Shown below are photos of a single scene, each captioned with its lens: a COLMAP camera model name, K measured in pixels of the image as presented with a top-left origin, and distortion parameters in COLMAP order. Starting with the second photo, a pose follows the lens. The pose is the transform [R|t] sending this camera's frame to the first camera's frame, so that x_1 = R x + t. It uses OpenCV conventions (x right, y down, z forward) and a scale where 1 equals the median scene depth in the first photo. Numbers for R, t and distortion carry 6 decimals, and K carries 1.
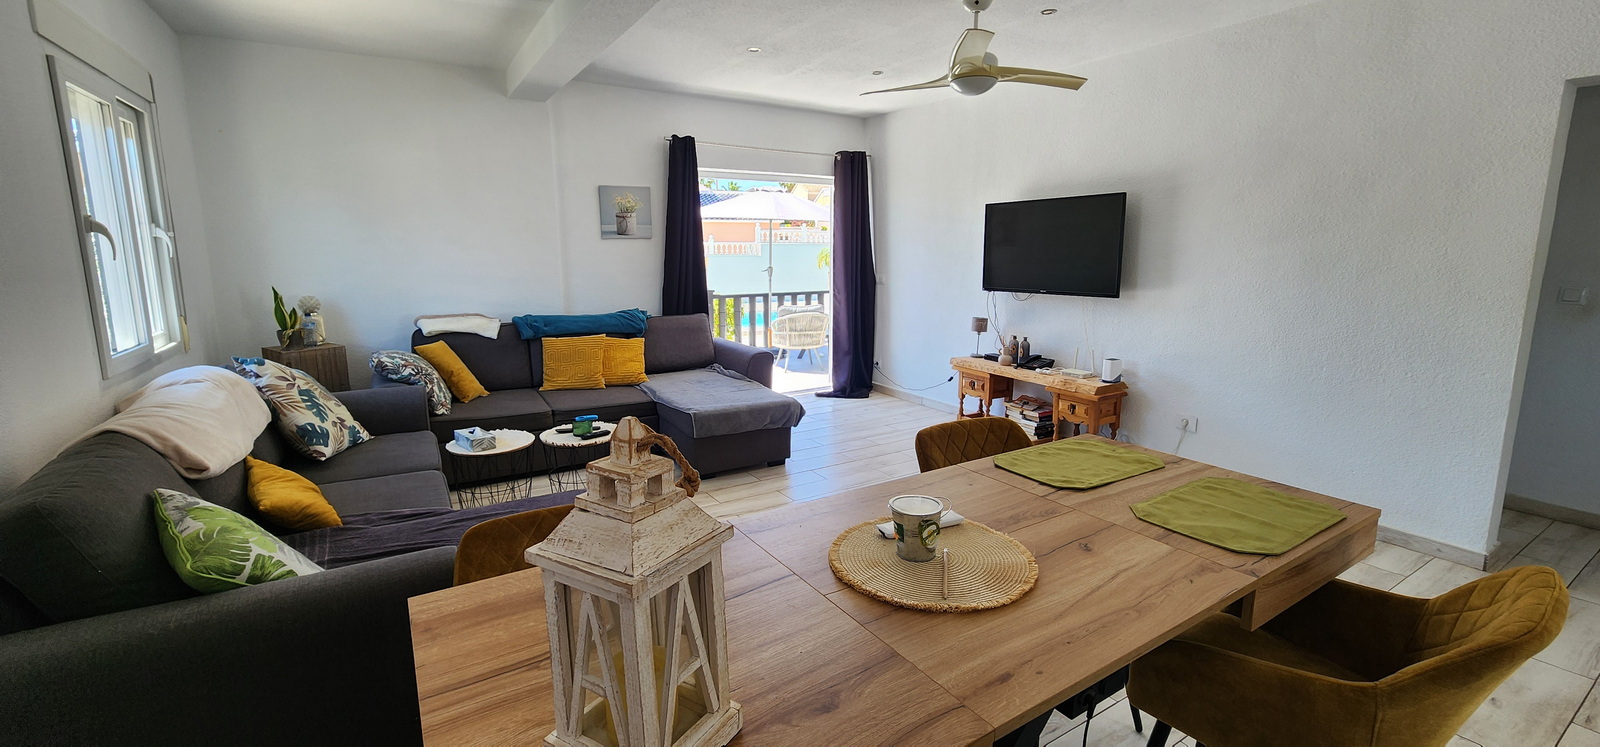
lens RADIAL K [[662.1, 0, 801.7], [0, 662.1, 349.3], [0, 0, 1]] dist [-0.000356, 0.000772]
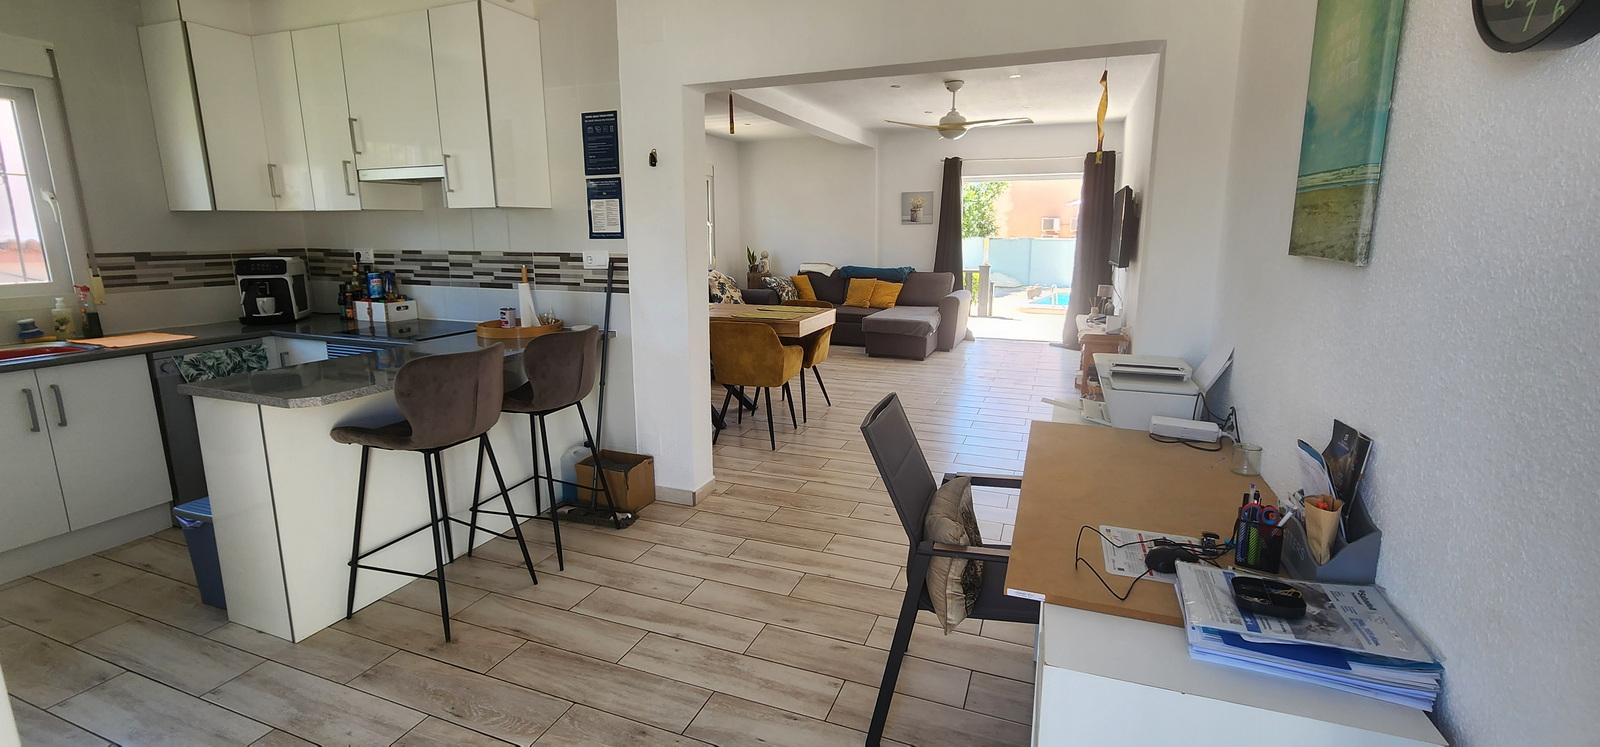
lens RADIAL K [[662.1, 0, 801.7], [0, 662.1, 349.3], [0, 0, 1]] dist [-0.000356, 0.000772]
pose [[0.595552, 0.140232, -0.790982, 0.985820], [-0.122483, 0.988984, 0.083115, 0.040631], [0.793924, 0.047383, 0.606168, -0.217568]]
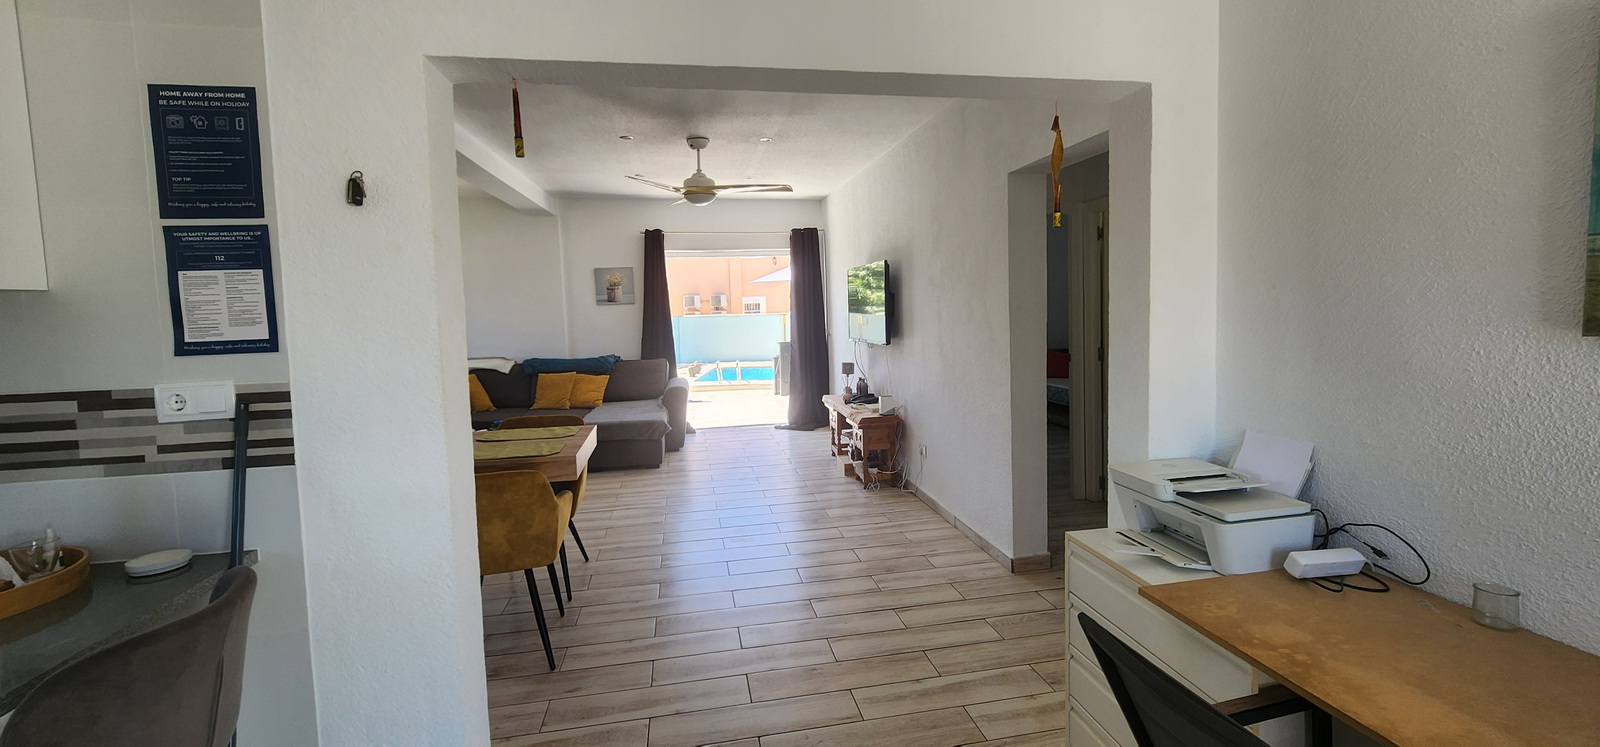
lens RADIAL K [[670.3, 0, 810.4], [0, 670.3, 347.2], [0, 0, 1]] dist [0.000103, 0.000317]
pose [[0.932313, -0.003053, -0.361640, 0.684990], [-0.027274, 0.996523, -0.078725, 0.023754], [0.360622, 0.083260, 0.928988, -0.166110]]
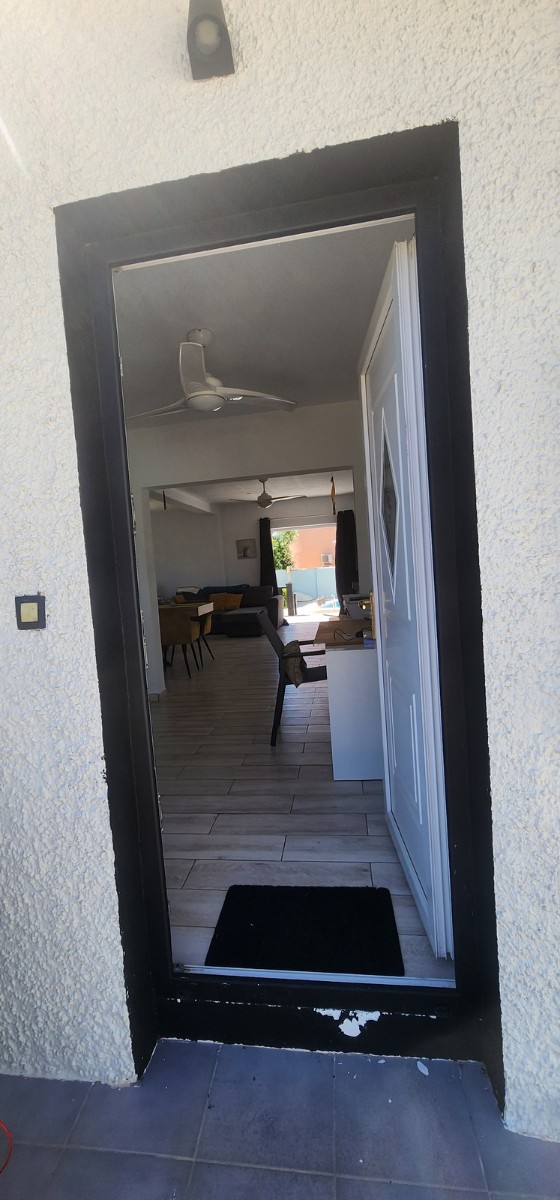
lens RADIAL K [[489.2, 0, 261.0], [0, 489.2, 599.5], [0, 0, 1]] dist [-0.000284, 0.000367]
pose [[0.752869, -0.017773, -0.657930, 1.186121], [-0.026750, 0.997983, -0.057569, 0.123804], [0.657626, 0.060942, 0.750875, -0.487314]]
